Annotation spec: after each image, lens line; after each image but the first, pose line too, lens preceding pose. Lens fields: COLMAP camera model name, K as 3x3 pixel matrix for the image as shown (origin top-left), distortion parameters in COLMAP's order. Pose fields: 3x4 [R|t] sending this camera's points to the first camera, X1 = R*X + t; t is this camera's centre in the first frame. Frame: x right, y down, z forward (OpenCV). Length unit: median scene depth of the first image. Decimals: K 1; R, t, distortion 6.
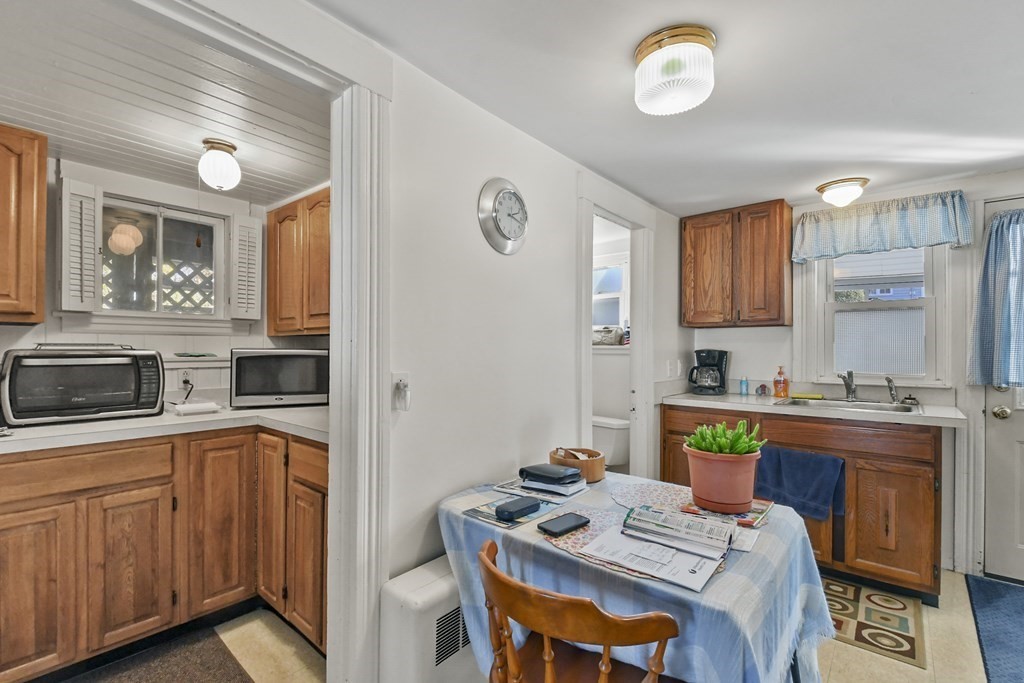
lens RADIAL K [[452.9, 0, 512.2], [0, 452.9, 344.1], [0, 0, 1]] dist [0.007139, -0.008970]
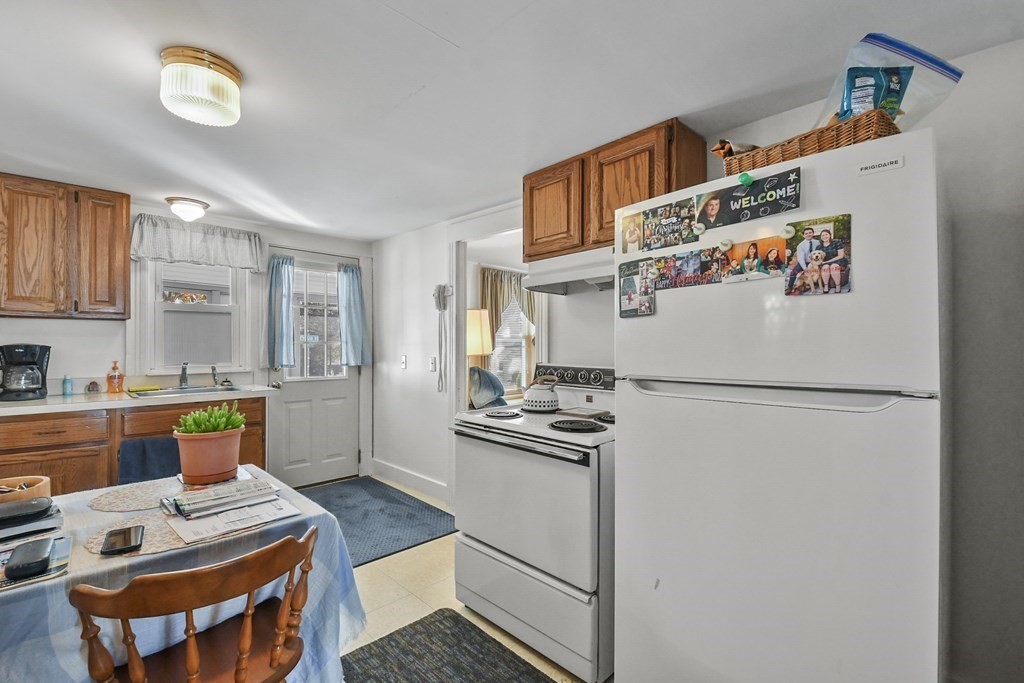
lens RADIAL K [[452.9, 0, 488.7], [0, 452.9, 341.8], [0, 0, 1]] dist [0.007139, -0.008970]
pose [[0.112490, 0.005590, 0.993637, -0.510543], [-0.008116, 0.999956, -0.004706, 0.008289], [-0.993620, -0.007535, 0.112531, 0.149170]]
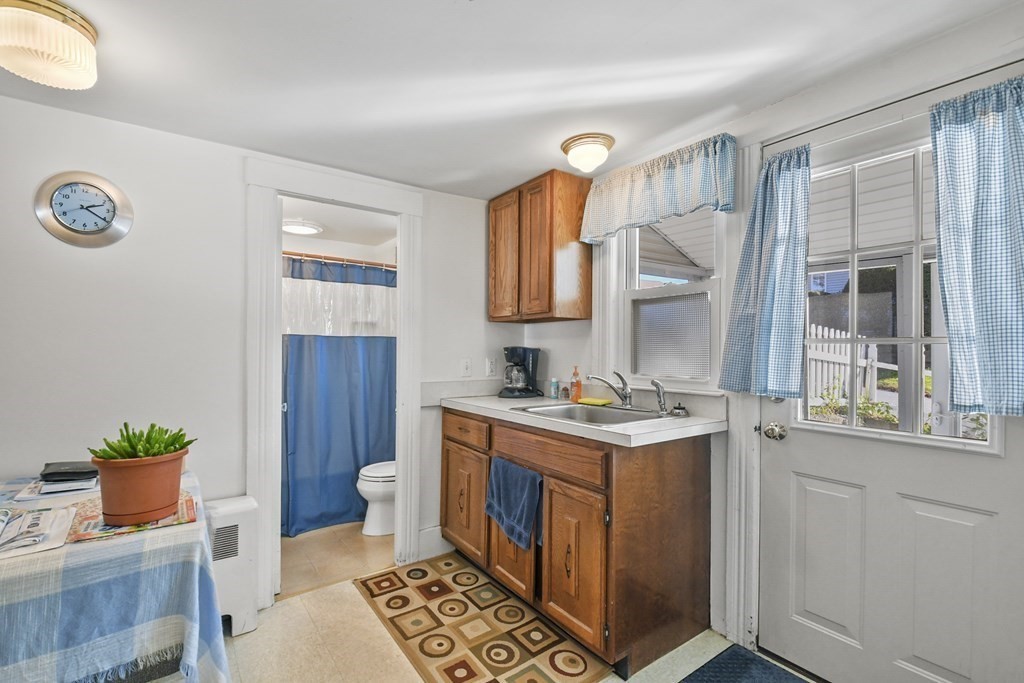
lens RADIAL K [[452.9, 0, 509.6], [0, 452.9, 345.4], [0, 0, 1]] dist [0.007139, -0.008970]
pose [[0.973556, -0.000702, -0.228447, 1.160083], [0.000333, 0.999999, -0.001654, 0.020044], [0.228448, 0.001534, 0.973555, 0.254798]]
